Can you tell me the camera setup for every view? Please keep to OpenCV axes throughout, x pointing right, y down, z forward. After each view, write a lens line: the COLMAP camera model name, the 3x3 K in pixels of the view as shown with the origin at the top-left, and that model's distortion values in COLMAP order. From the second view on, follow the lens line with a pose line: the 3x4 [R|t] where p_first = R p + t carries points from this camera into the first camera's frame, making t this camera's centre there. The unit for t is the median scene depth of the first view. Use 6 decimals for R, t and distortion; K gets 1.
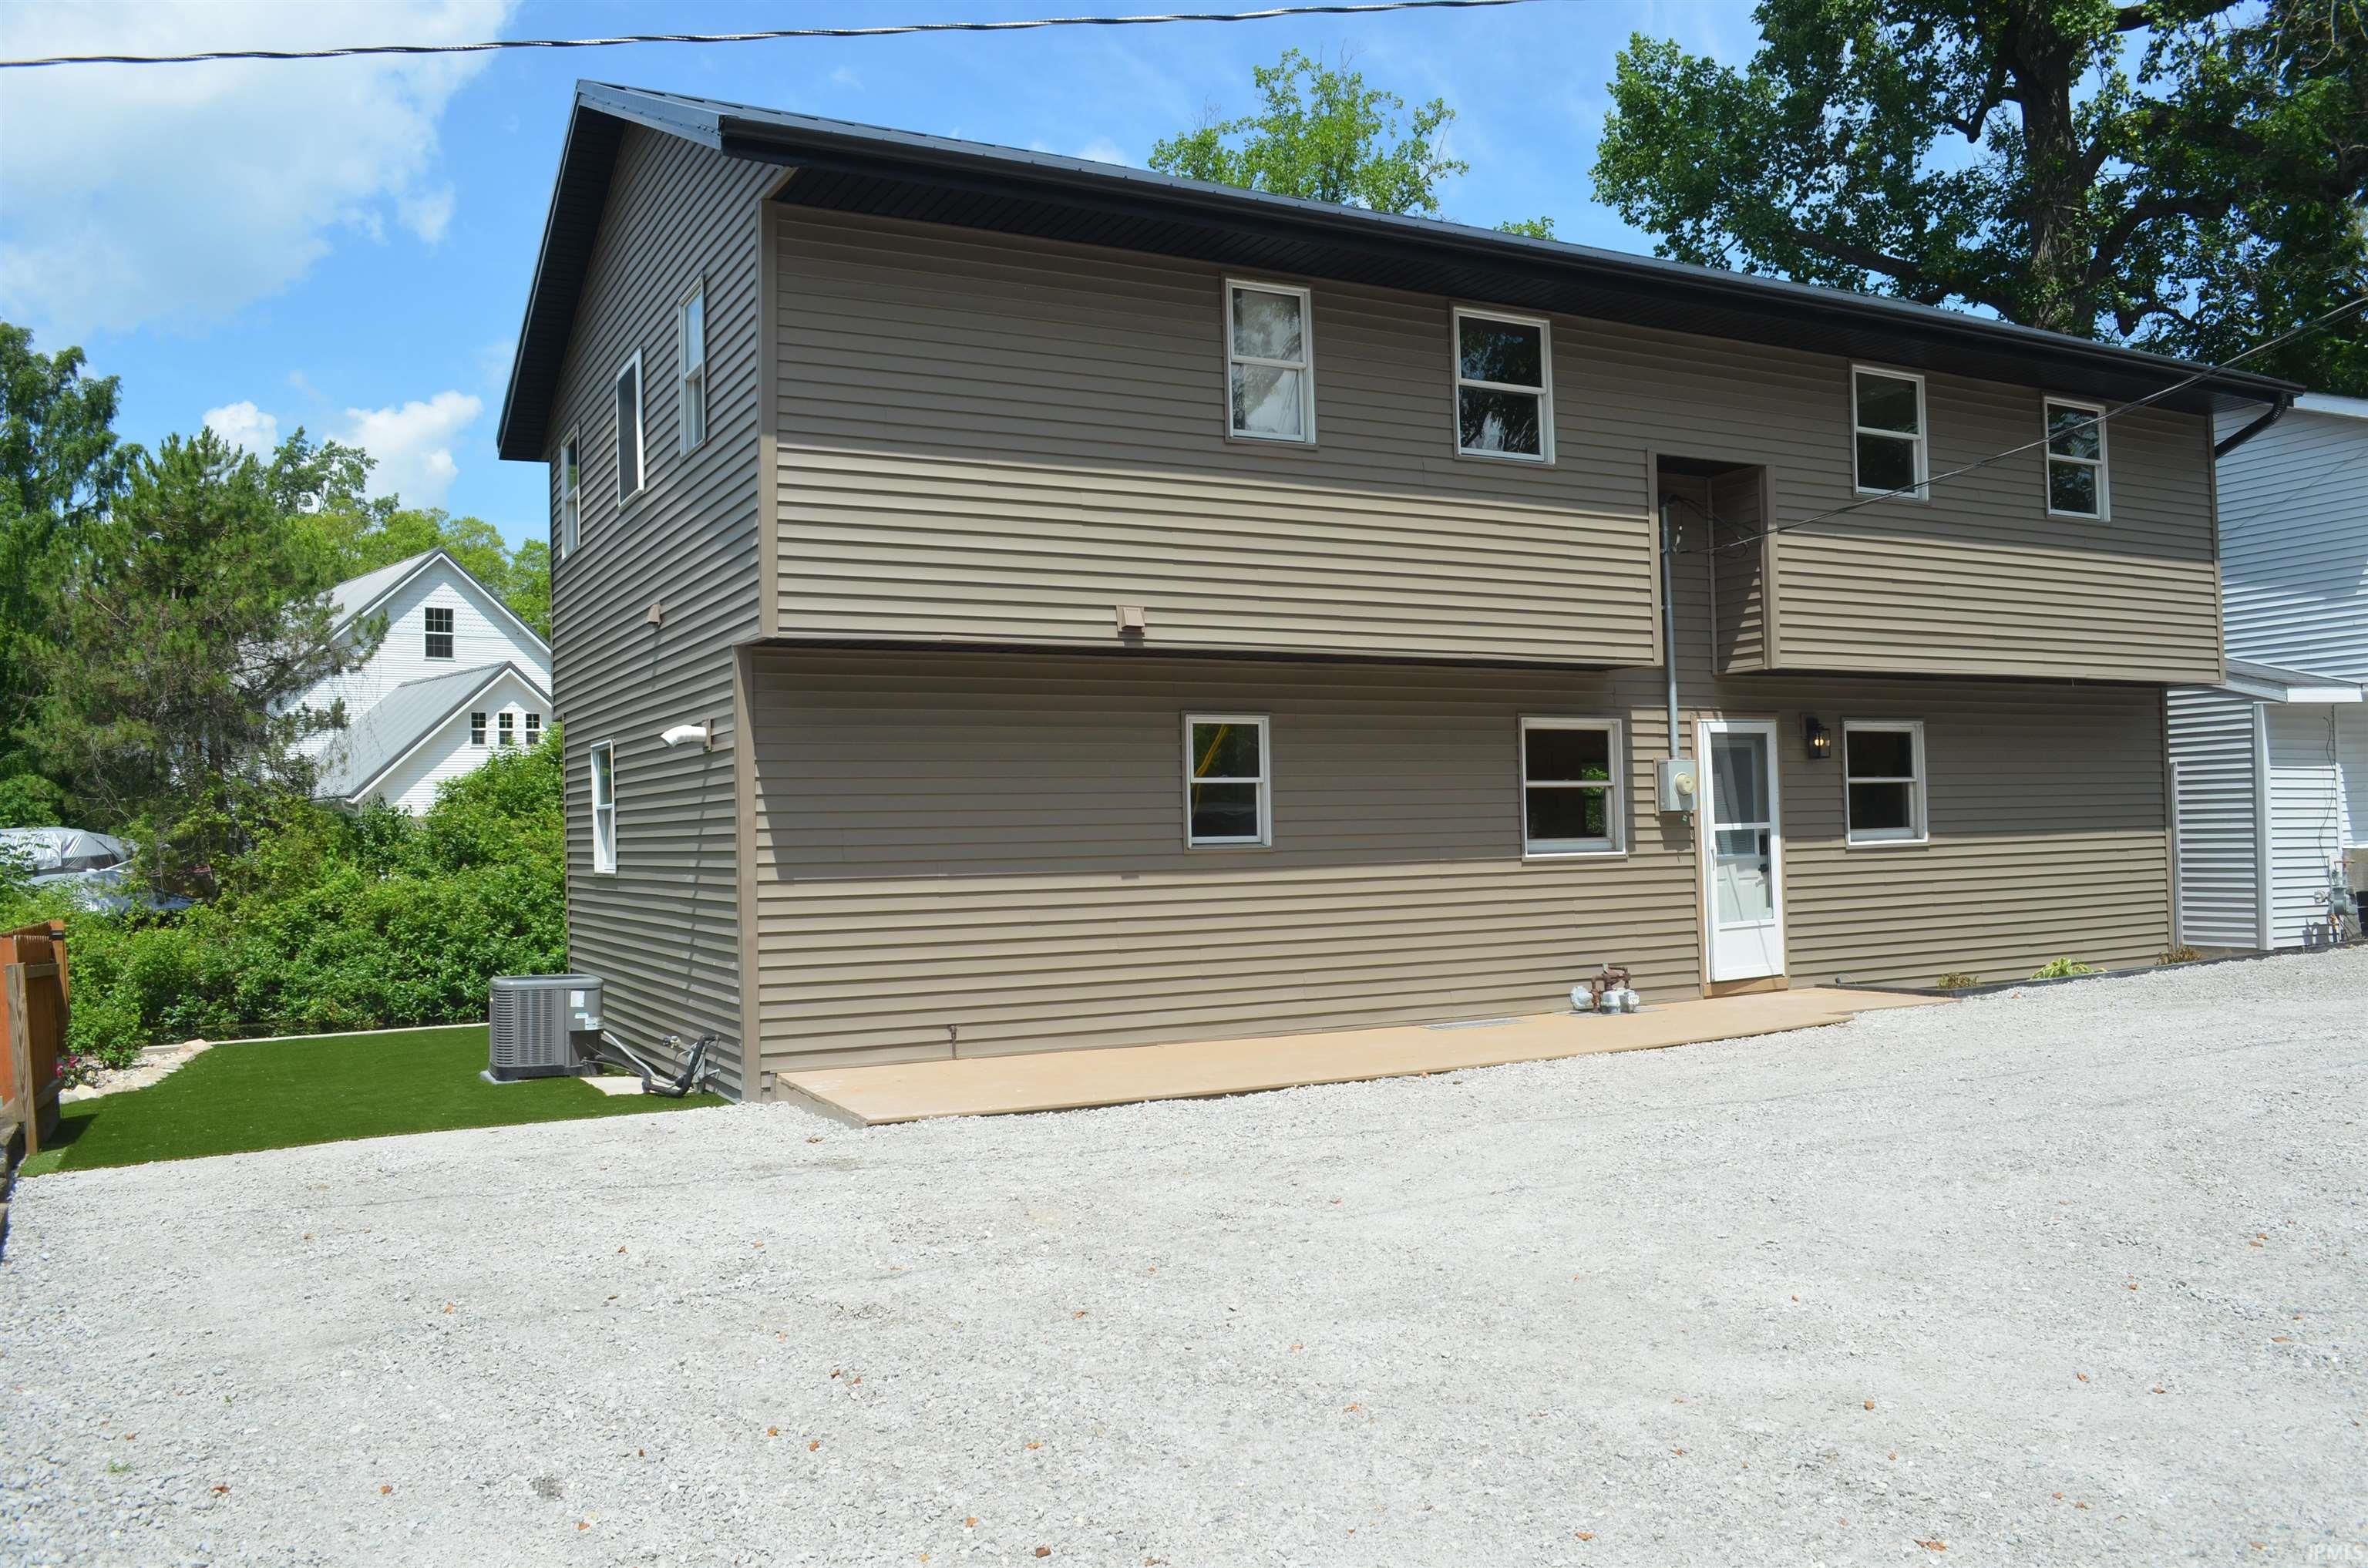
lens RADIAL K [[1849.4, 0, 1186.4], [0, 1849.4, 791.7], [0, 0, 1]] dist [-0.078422, 0.007377]
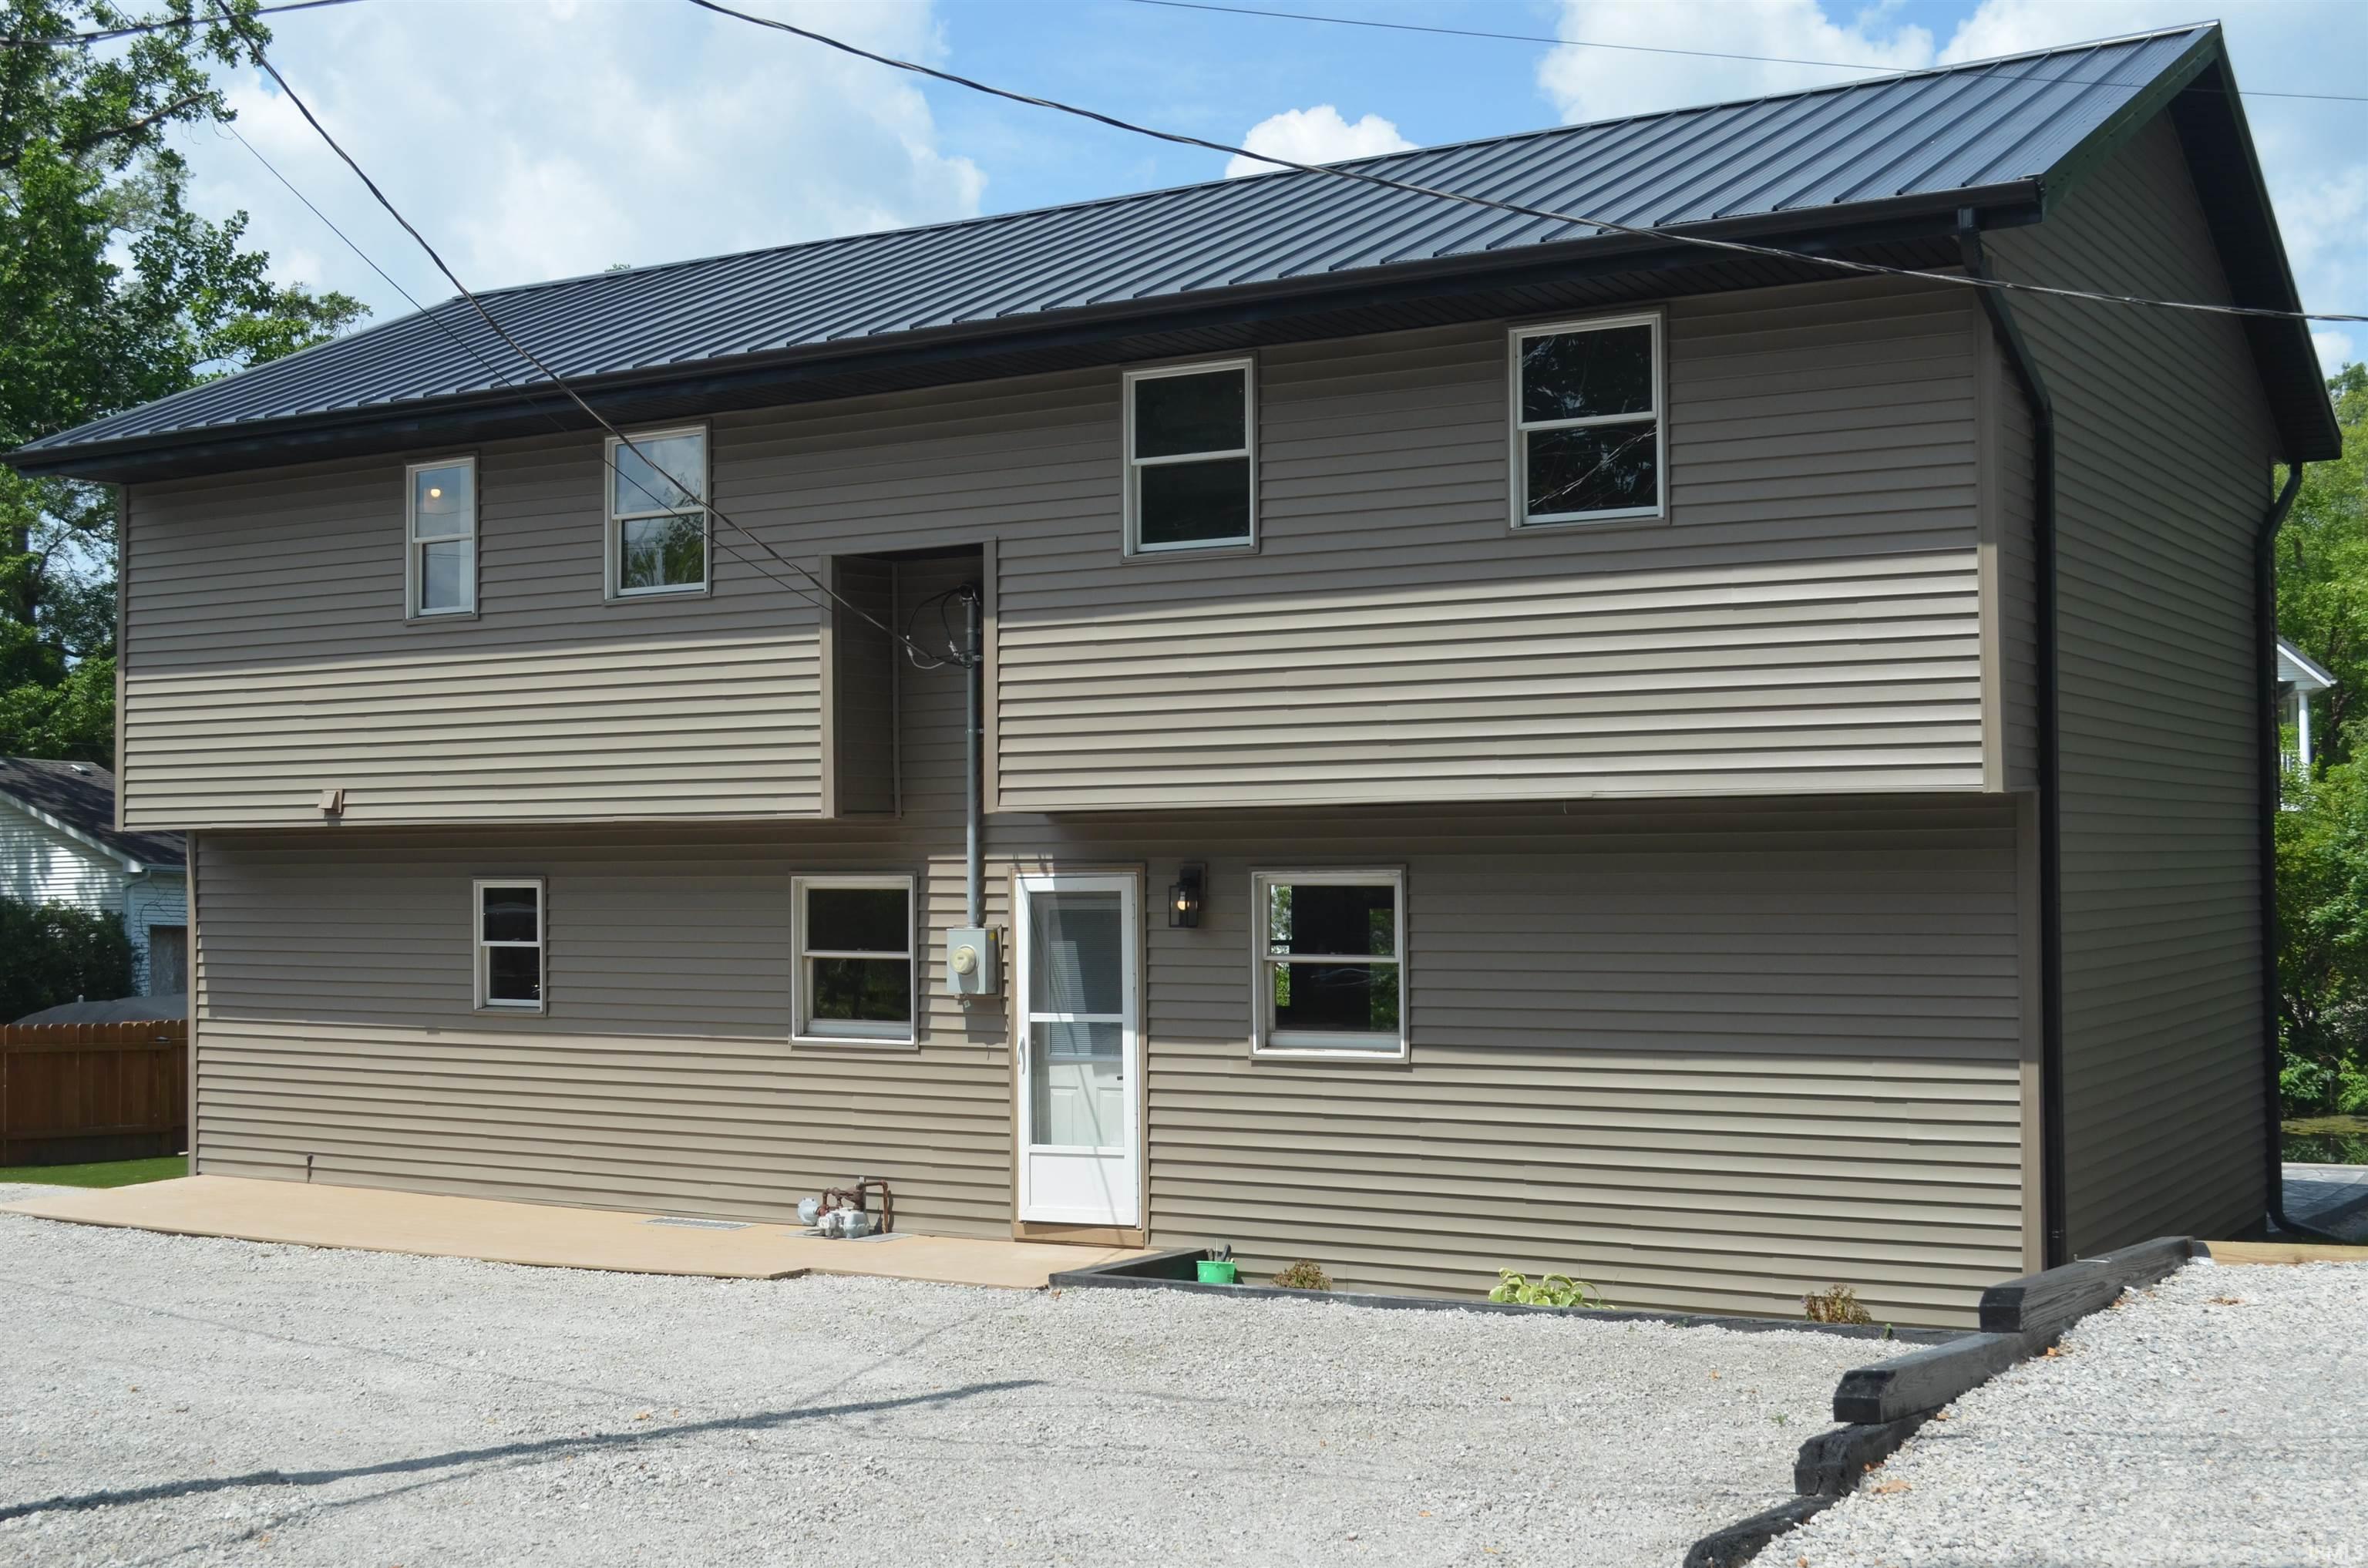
lens RADIAL K [[2760.0, 0, 1185.4], [0, 2760.0, 779.6], [0, 0, 1]] dist [-0.004492, 0.000000]
pose [[0.504959, -0.010666, -0.863077, 1.343713], [0.014034, 0.999893, -0.004146, -0.075150], [0.863029, -0.010019, 0.505055, 0.496983]]
